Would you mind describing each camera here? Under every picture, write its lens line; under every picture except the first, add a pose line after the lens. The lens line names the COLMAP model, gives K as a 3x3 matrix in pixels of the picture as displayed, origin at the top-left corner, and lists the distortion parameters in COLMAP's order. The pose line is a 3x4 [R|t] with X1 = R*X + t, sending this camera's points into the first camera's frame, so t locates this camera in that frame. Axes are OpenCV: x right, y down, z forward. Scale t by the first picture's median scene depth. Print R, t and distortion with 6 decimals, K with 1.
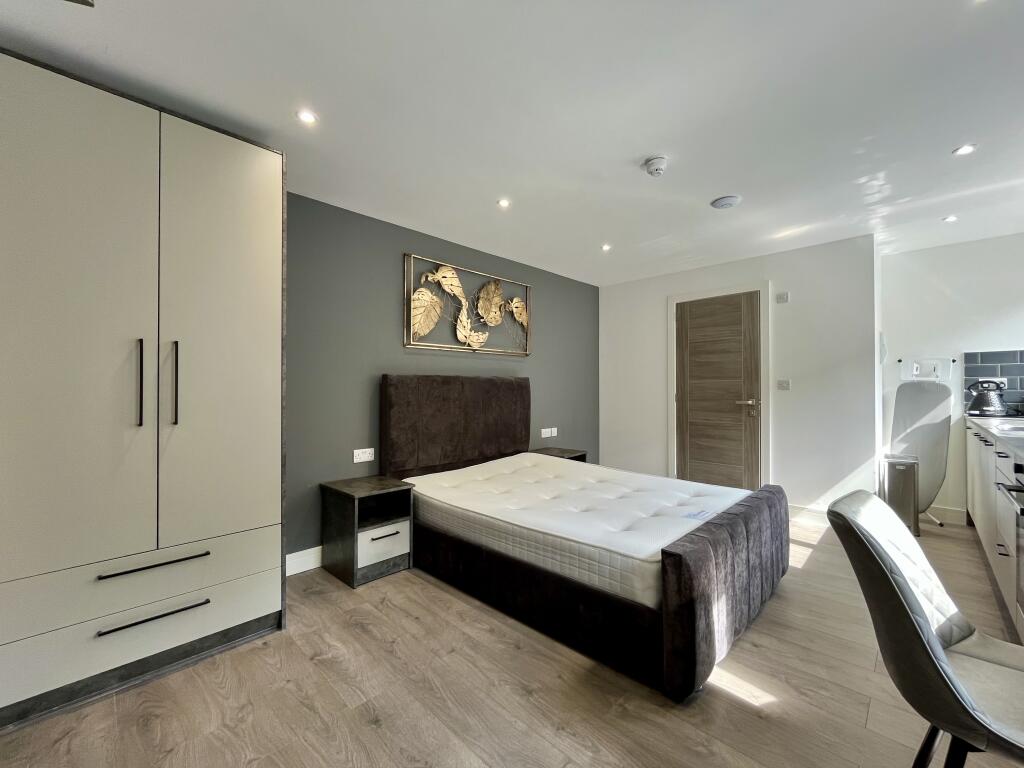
lens RADIAL K [[419.2, 0, 510.1], [0, 419.2, 385.6], [0, 0, 1]] dist [-0.002345, -0.000624]
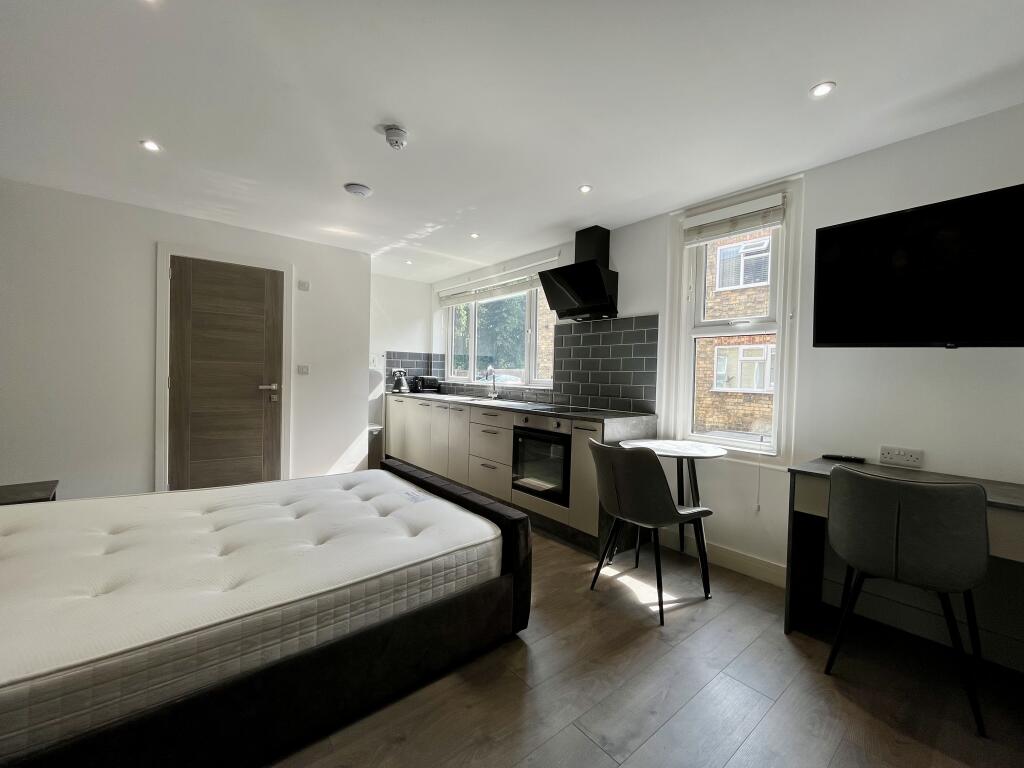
lens RADIAL K [[419.2, 0, 510.1], [0, 419.2, 385.6], [0, 0, 1]] dist [-0.002345, -0.000624]
pose [[0.107454, -0.019270, 0.994023, -0.353337], [-0.034323, 0.999144, 0.023079, -0.004402], [-0.993617, -0.036598, 0.106701, 0.401397]]
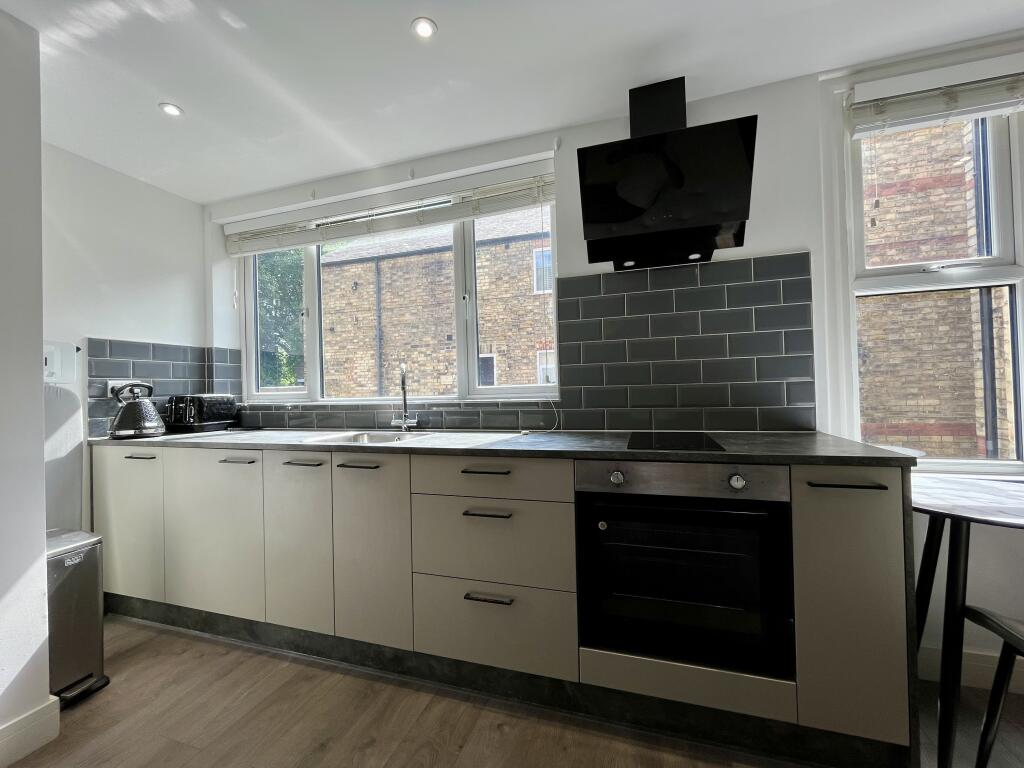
lens RADIAL K [[419.2, 0, 510.1], [0, 419.2, 385.6], [0, 0, 1]] dist [-0.002345, -0.000624]
pose [[-0.441955, 0.021401, 0.896782, 0.268533], [0.019306, 0.999711, -0.014342, 0.012453], [-0.896829, 0.010975, -0.442240, 0.721029]]
